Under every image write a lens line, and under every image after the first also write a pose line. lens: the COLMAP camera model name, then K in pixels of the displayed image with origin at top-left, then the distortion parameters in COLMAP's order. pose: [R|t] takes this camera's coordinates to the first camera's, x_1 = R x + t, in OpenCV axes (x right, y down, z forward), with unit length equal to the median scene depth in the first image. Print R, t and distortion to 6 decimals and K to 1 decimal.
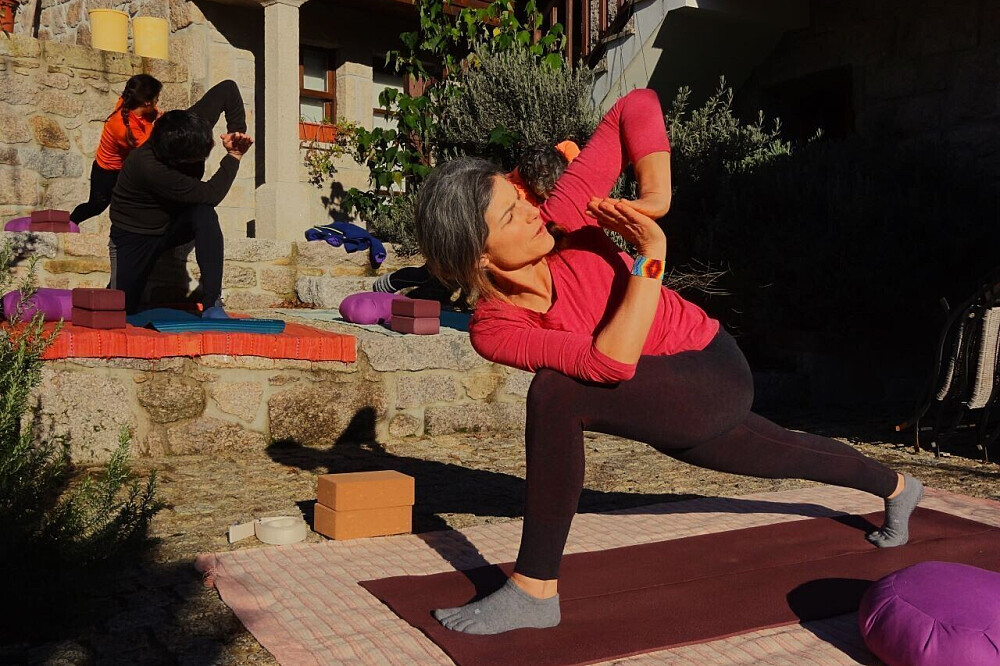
lens RADIAL K [[1104.9, 0, 500.0], [0, 1104.9, 333.0], [0, 0, 1]] dist [0.058933, 0.009197]
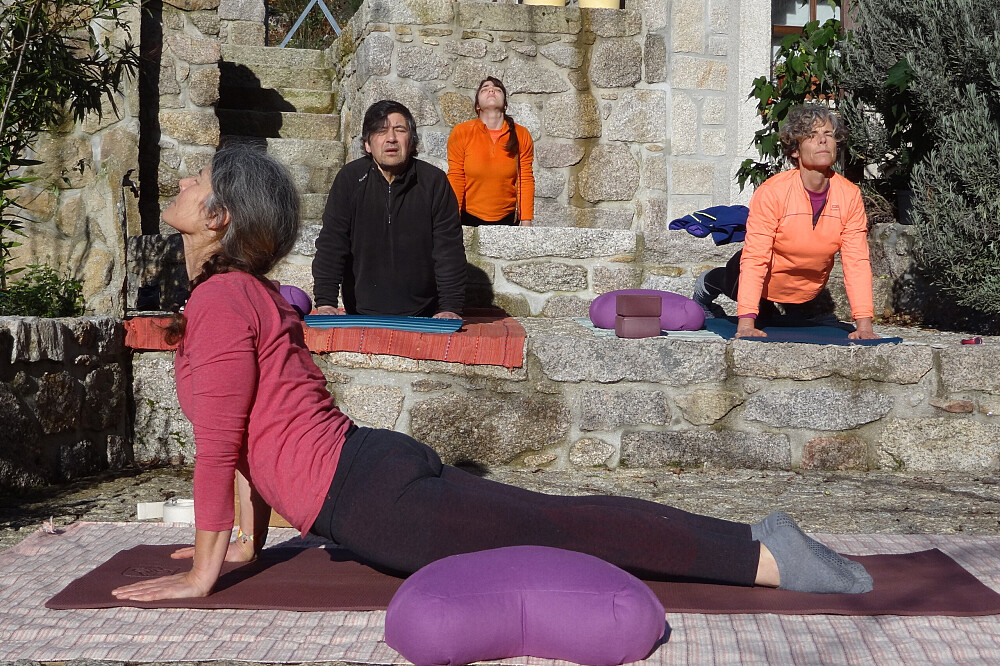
lens RADIAL K [[1669.4, 0, 500.0], [0, 1669.4, 333.0], [0, 0, 1]] dist [-0.017136, -0.063600]
pose [[0.859883, 0.006975, -0.510444, 0.433458], [-0.027127, 0.999118, -0.032044, 0.036677], [0.509770, 0.041401, 0.859314, -0.048846]]
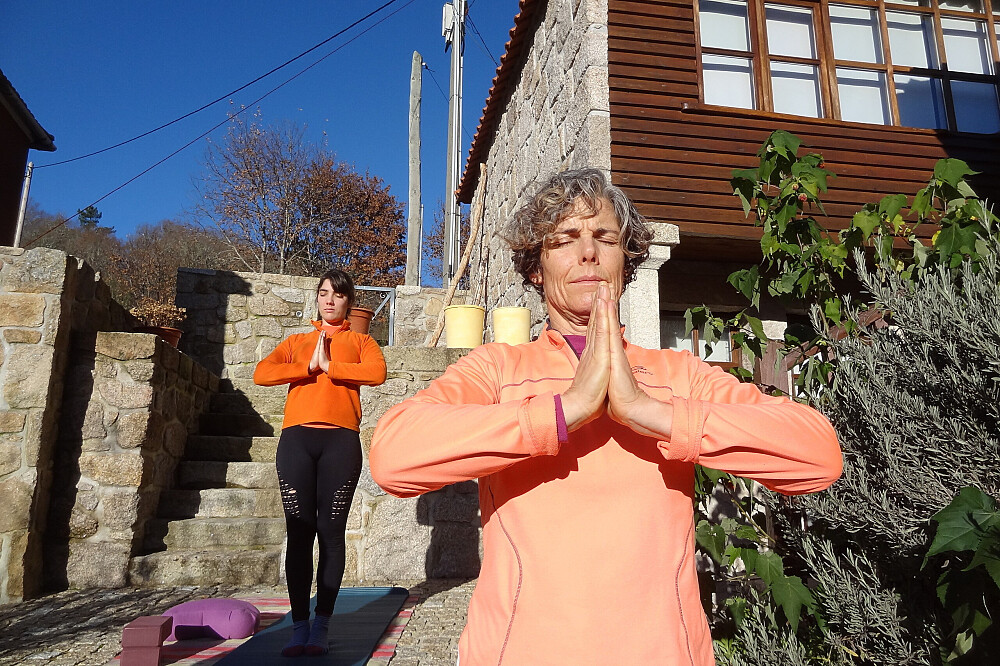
lens RADIAL K [[710.6, 0, 500.0], [0, 710.6, 333.0], [0, 0, 1]] dist [0.032518, -0.001228]
pose [[0.824723, -0.109394, -0.554856, 0.012801], [-0.024046, 0.973443, -0.227663, -0.243412], [0.565025, 0.201101, 0.800190, 1.011124]]
